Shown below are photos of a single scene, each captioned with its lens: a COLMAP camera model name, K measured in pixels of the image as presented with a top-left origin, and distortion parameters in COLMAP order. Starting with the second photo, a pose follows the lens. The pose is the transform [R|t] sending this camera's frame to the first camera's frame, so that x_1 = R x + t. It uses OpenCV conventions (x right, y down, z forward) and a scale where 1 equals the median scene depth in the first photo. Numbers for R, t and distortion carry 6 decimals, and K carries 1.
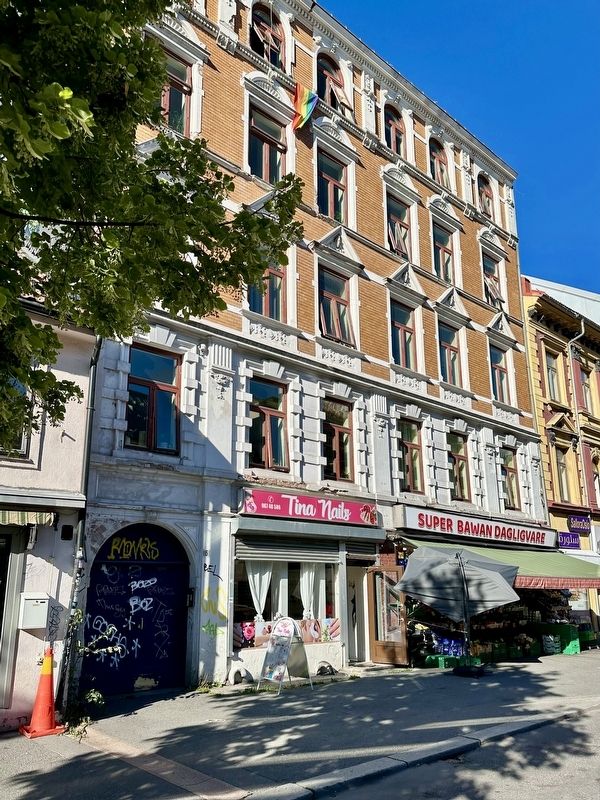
lens RADIAL K [[606.6, 0, 300.0], [0, 606.6, 400.0], [0, 0, 1]] dist [0.168639, -0.314012]
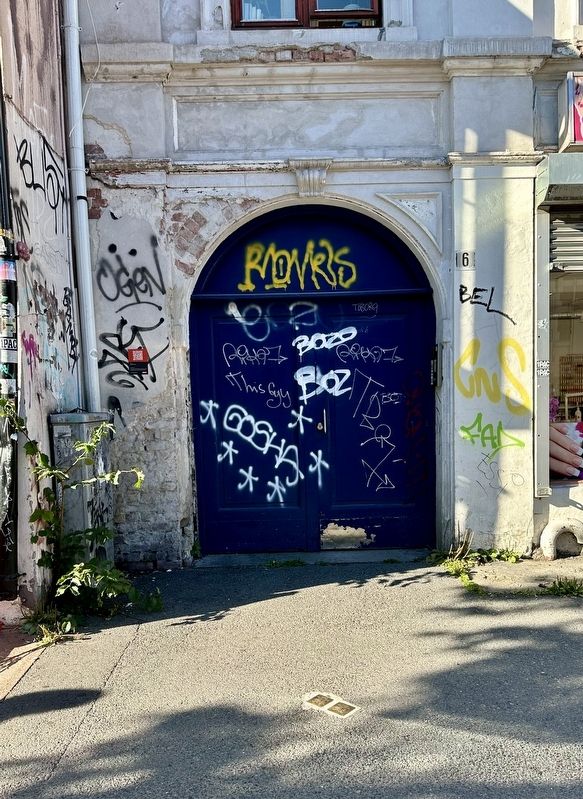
lens RADIAL K [[699.8, 0, 292.3], [0, 699.8, 450.9], [0, 0, 1]] dist [0.101811, -0.135513]
pose [[0.775901, 0.020074, -0.630535, 0.055860], [0.206263, 0.936488, 0.283629, 0.219897], [0.596182, -0.350124, 0.722482, 0.576576]]
